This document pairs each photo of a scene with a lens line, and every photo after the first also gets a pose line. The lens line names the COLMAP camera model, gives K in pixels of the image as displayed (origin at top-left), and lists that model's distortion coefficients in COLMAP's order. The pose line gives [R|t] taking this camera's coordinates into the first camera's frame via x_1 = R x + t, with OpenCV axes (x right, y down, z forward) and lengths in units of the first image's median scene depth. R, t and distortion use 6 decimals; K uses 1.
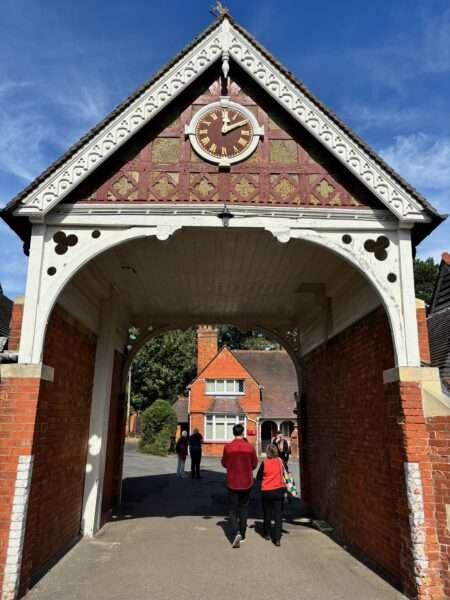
lens RADIAL K [[508.5, 0, 225.2], [0, 508.5, 281.7], [0, 0, 1]] dist [0.023786, -0.005757]
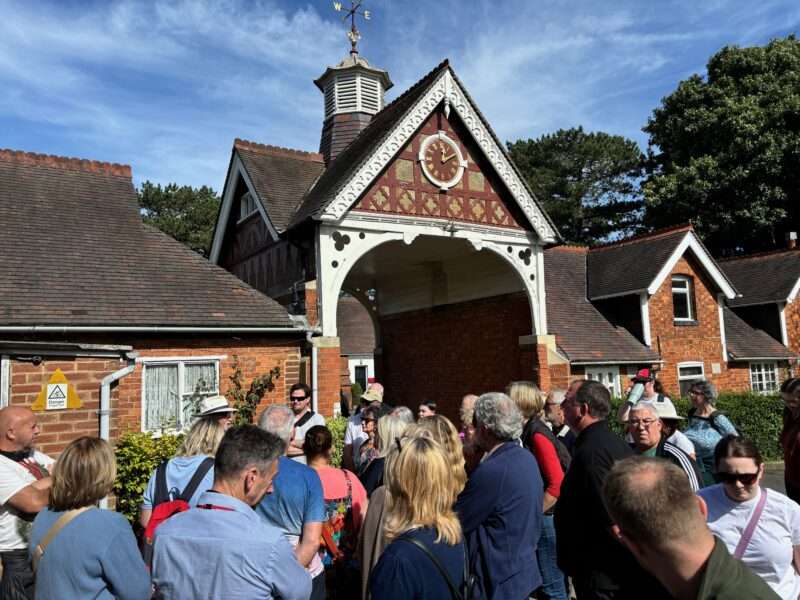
lens RADIAL K [[678.0, 0, 400.0], [0, 678.0, 300.0], [0, 0, 1]] dist [0.023786, -0.005757]
pose [[0.847414, 0.013007, 0.530773, -1.072040], [-0.104982, 0.984067, 0.143495, -0.188045], [-0.520450, -0.177321, 0.835278, -0.501585]]
